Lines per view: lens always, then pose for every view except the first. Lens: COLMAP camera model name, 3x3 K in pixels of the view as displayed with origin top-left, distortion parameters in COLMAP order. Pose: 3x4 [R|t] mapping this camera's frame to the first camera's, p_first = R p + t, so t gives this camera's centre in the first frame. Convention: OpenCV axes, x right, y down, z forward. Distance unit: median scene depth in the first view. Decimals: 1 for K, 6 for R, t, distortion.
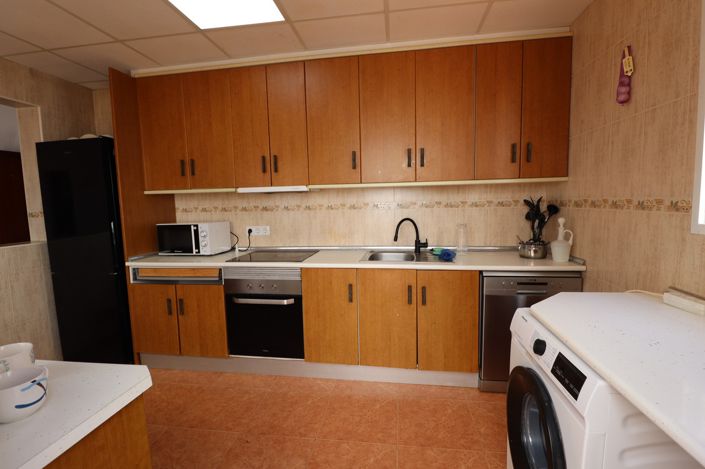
lens RADIAL K [[328.2, 0, 354.0], [0, 328.2, 237.6], [0, 0, 1]] dist [-0.001923, -0.014987]
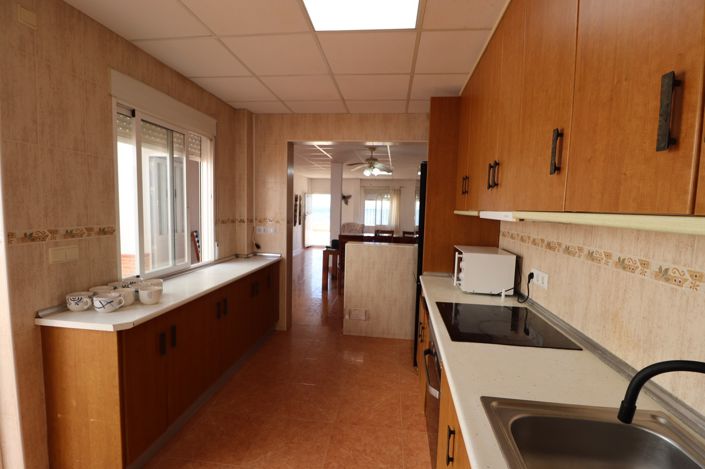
lens RADIAL K [[328.2, 0, 354.0], [0, 328.2, 237.6], [0, 0, 1]] dist [-0.001923, -0.014987]
pose [[0.007940, 0.112504, -0.993620, 0.345306], [-0.139881, 0.984006, 0.110298, -0.128329], [0.990136, 0.138113, 0.023550, 0.687120]]
